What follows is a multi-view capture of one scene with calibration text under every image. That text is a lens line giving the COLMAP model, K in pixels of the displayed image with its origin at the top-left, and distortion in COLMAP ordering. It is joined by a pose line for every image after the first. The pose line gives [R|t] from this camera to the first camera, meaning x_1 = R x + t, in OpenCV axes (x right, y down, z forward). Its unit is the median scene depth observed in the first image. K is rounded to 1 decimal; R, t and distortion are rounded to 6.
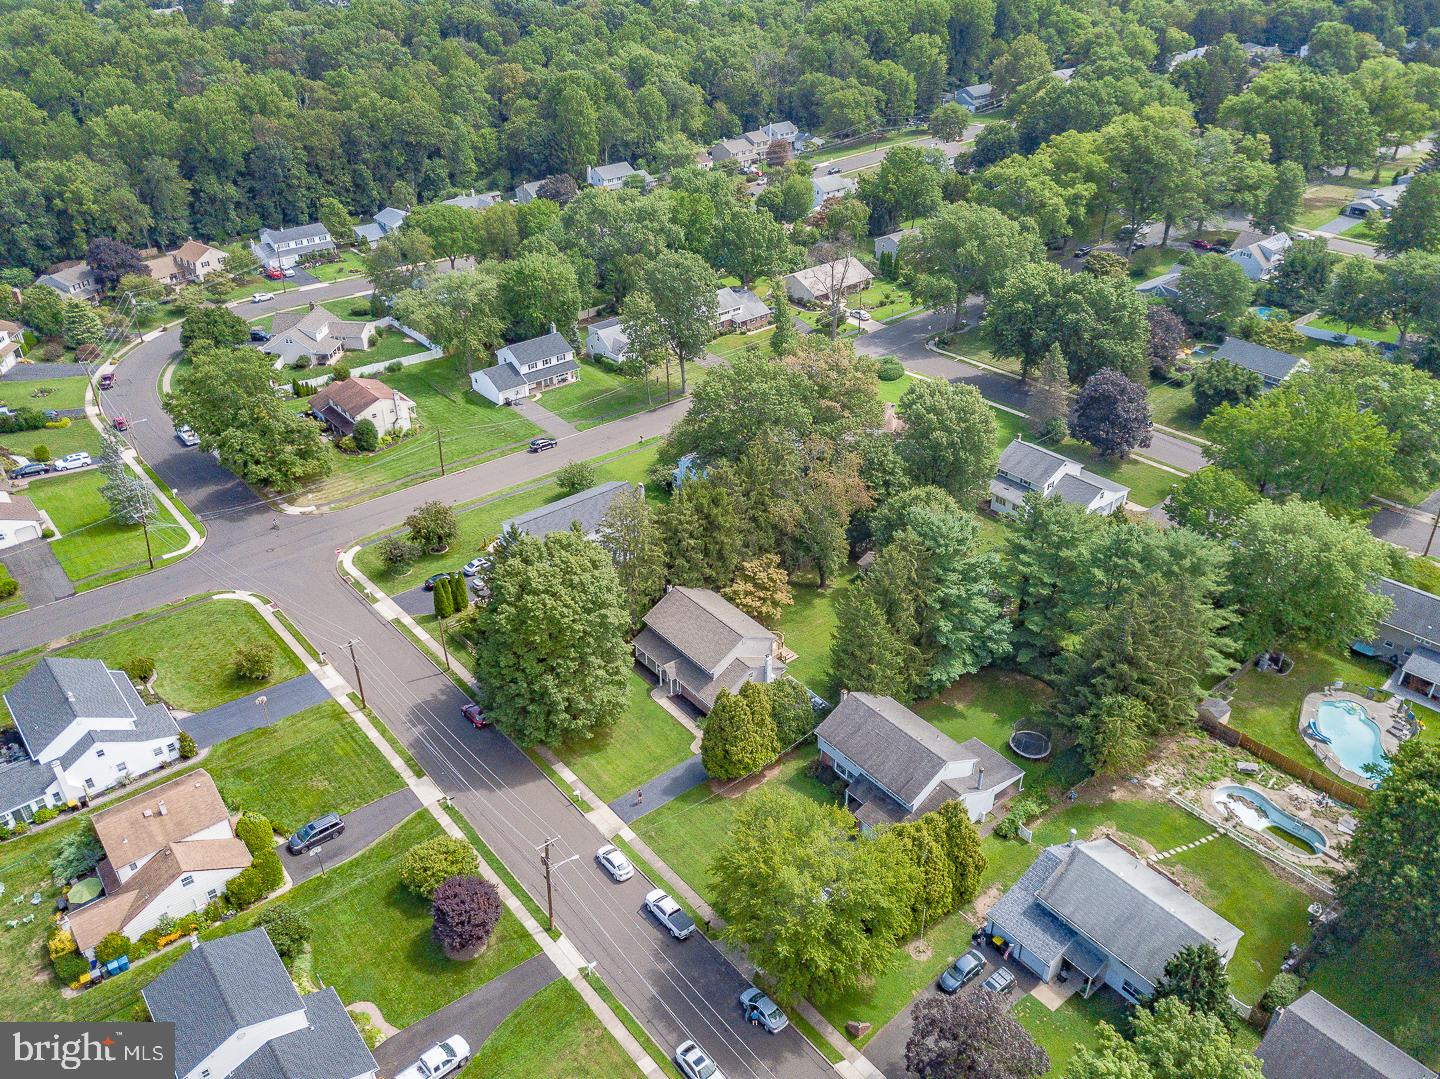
lens RADIAL K [[1114.2, 0, 731.1], [0, 1114.2, 565.5], [0, 0, 1]] dist [0.042191, -0.039377]
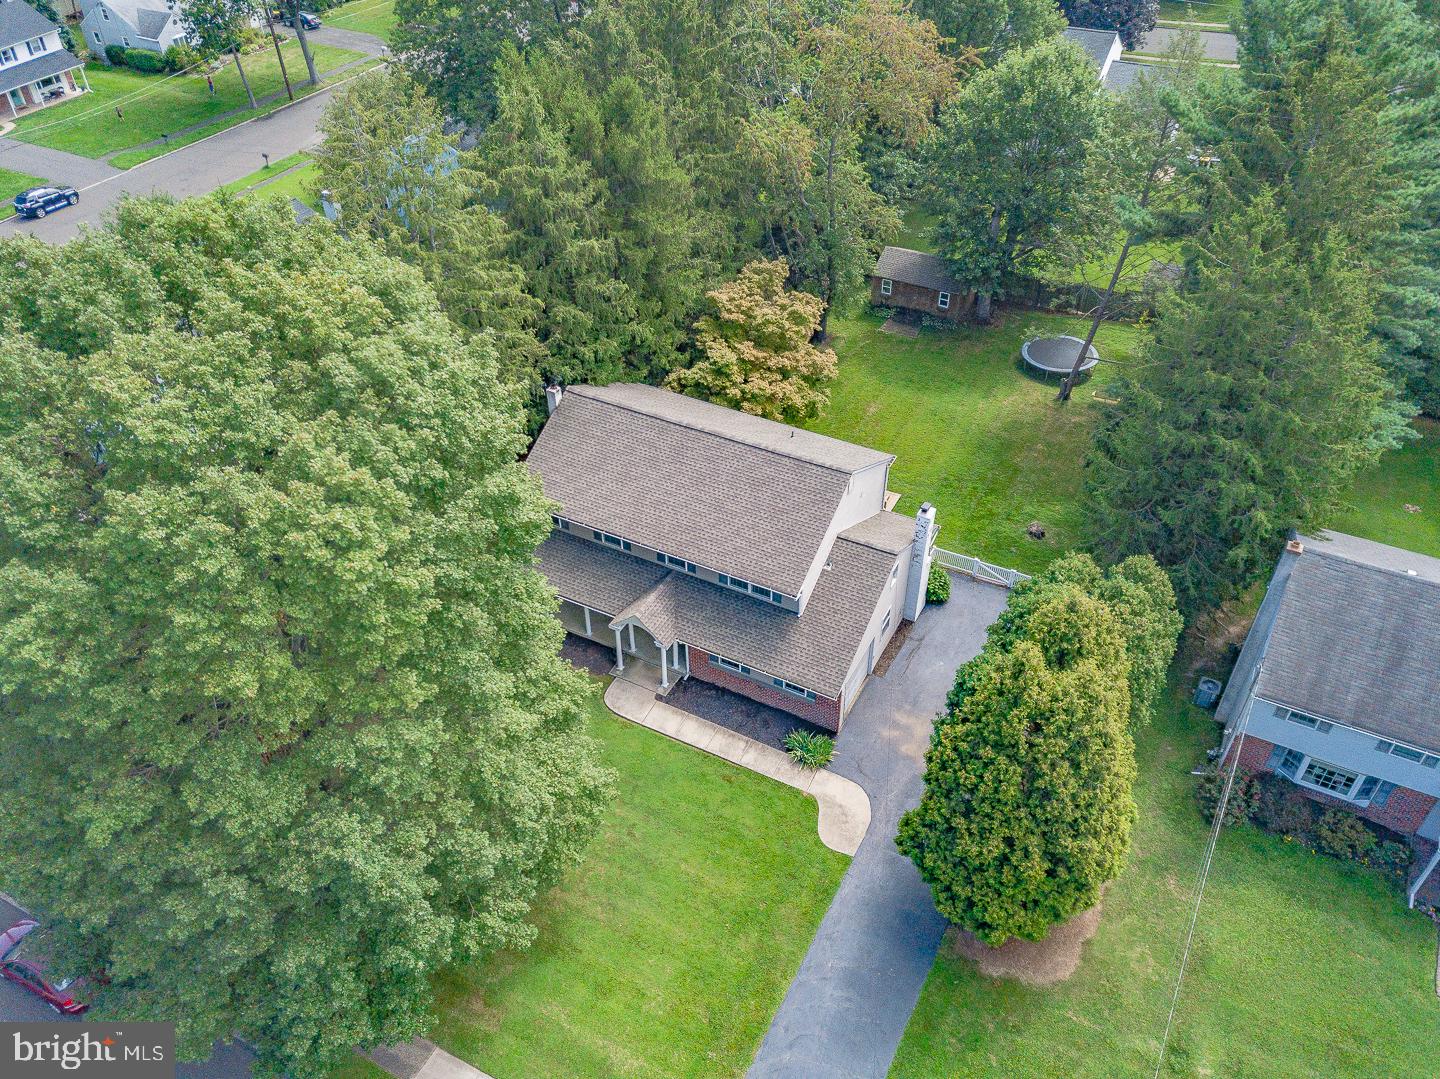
lens RADIAL K [[1114.2, 0, 731.1], [0, 1114.2, 565.5], [0, 0, 1]] dist [0.042191, -0.039377]
pose [[0.917904, -0.264482, 0.295808, -0.128433], [0.221690, 0.960094, 0.170509, 0.025528], [-0.329100, -0.090933, 0.939907, 0.680664]]
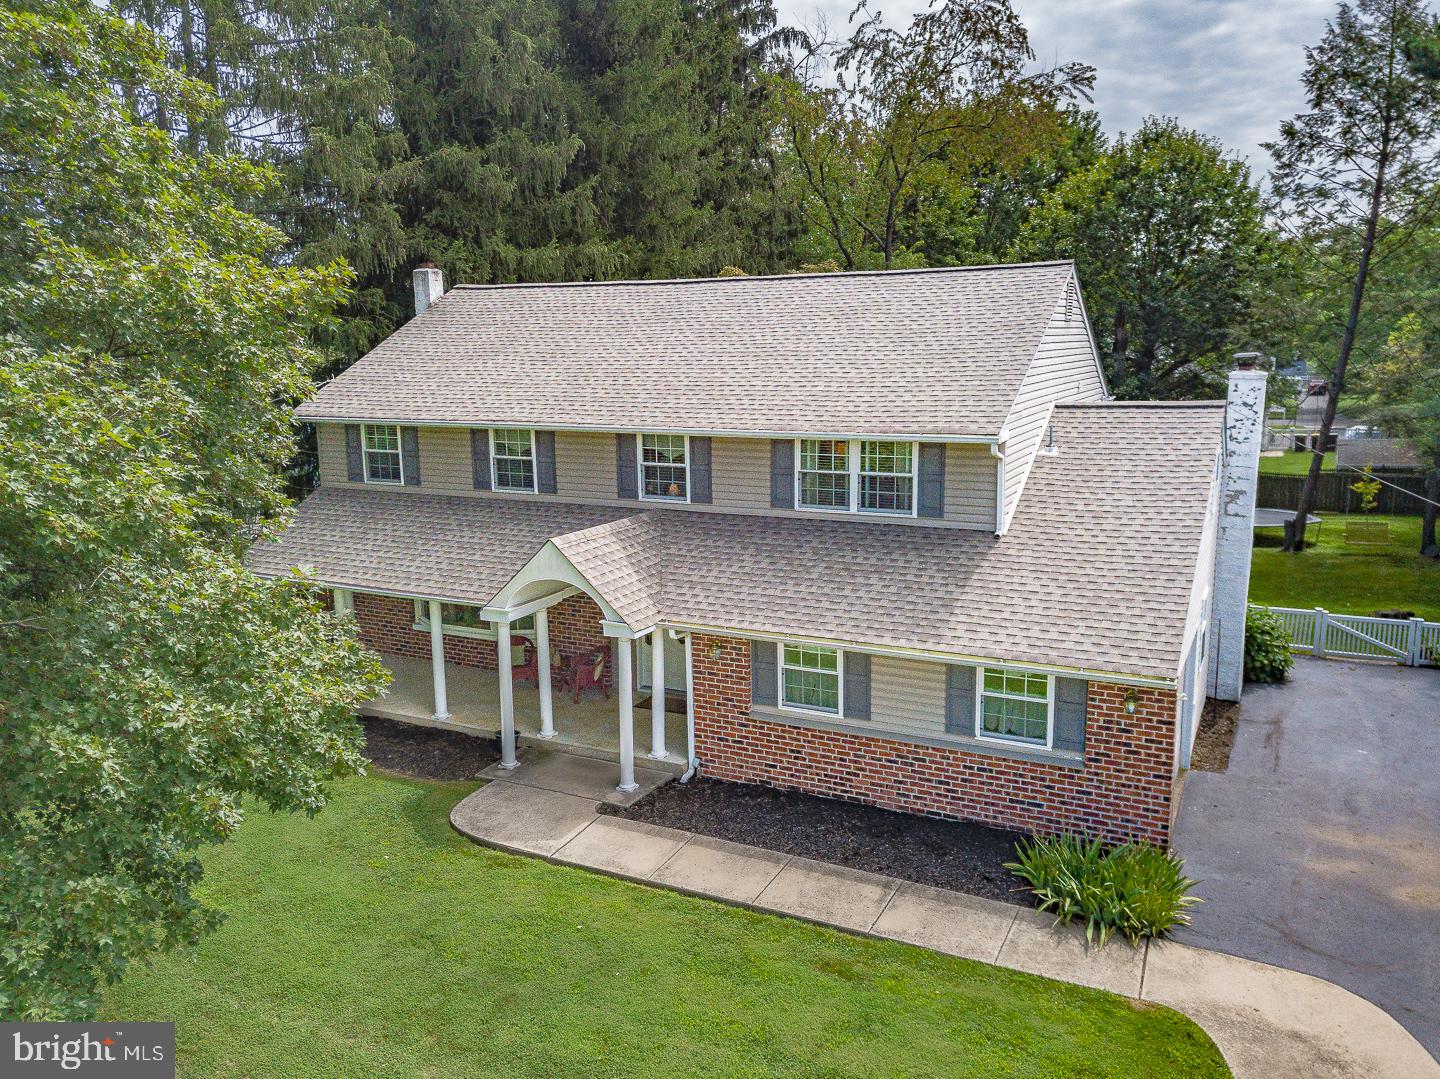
lens RADIAL K [[1116.9, 0, 737.0], [0, 1116.9, 560.0], [0, 0, 1]] dist [0.039495, 0.002372]
pose [[0.908796, -0.087703, 0.407920, -0.091762], [0.236277, 0.913971, -0.329893, 0.137396], [-0.343895, 0.396187, 0.851335, 0.891506]]
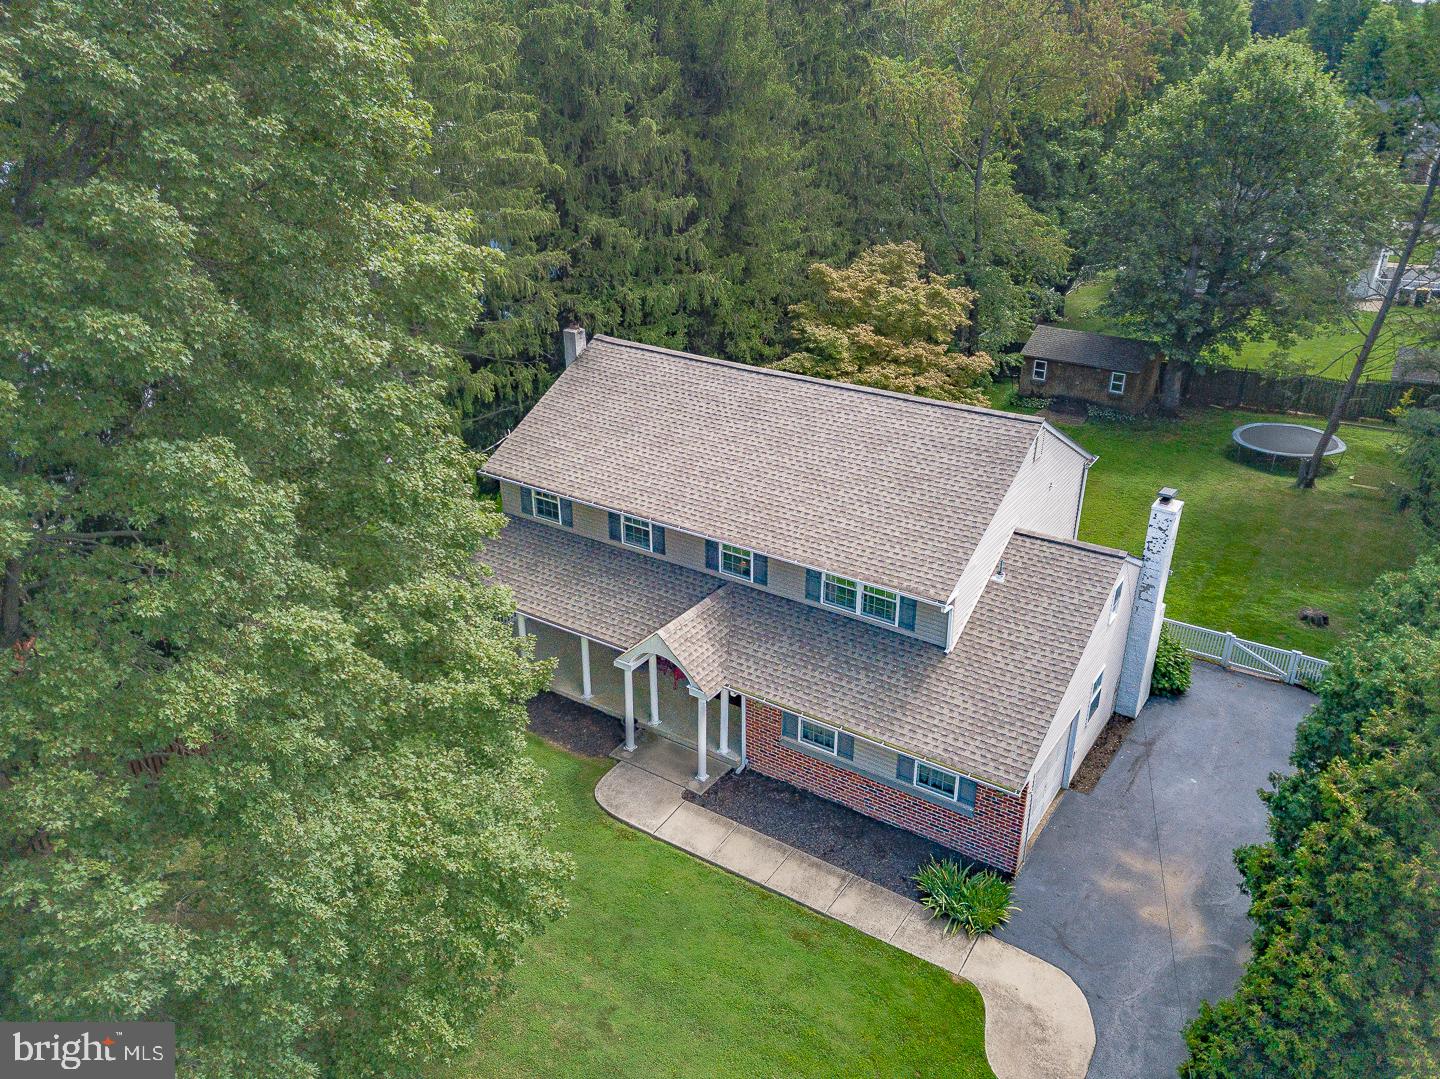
lens RADIAL K [[1114.2, 0, 731.1], [0, 1114.2, 565.5], [0, 0, 1]] dist [0.042191, -0.039377]
pose [[0.953052, -0.131254, 0.272881, -0.098892], [0.162407, 0.982159, -0.094803, 0.098904], [-0.255569, 0.134669, 0.957365, 0.813661]]
